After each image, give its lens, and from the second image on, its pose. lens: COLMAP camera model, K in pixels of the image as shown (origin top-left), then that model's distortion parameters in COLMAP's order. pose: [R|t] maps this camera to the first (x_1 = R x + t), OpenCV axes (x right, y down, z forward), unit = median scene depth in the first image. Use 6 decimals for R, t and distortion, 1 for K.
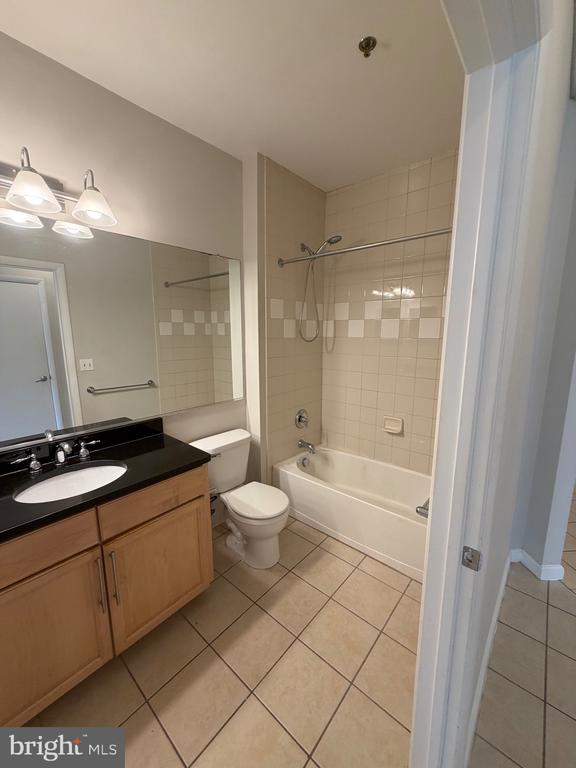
lens RADIAL K [[309.0, 0, 288.0], [0, 309.0, 384.0], [0, 0, 1]] dist [-0.001011, 0.000019]
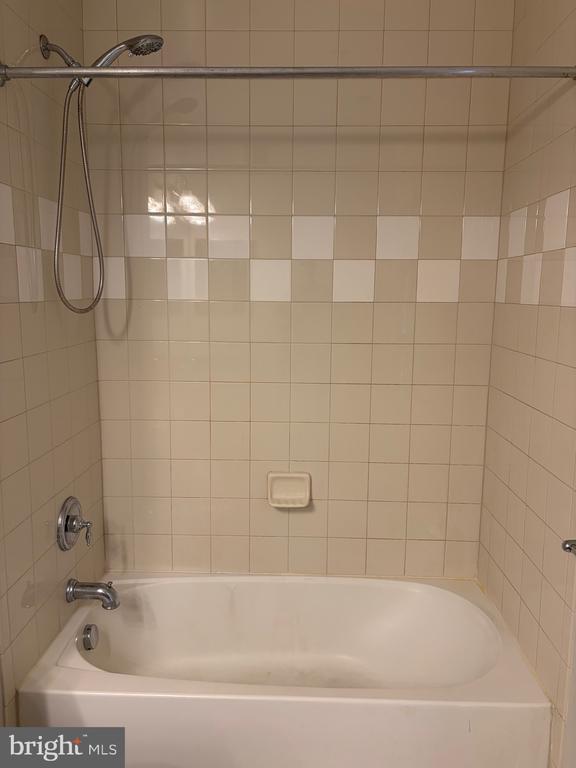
lens RADIAL K [[593.6, 0, 287.1], [0, 593.6, 379.4], [0, 0, 1]] dist [0.056483, -0.004127]
pose [[0.773661, -0.089313, 0.627273, -0.189998], [0.094249, 0.995223, 0.025459, -0.050682], [-0.626550, 0.039423, 0.778383, 0.283153]]
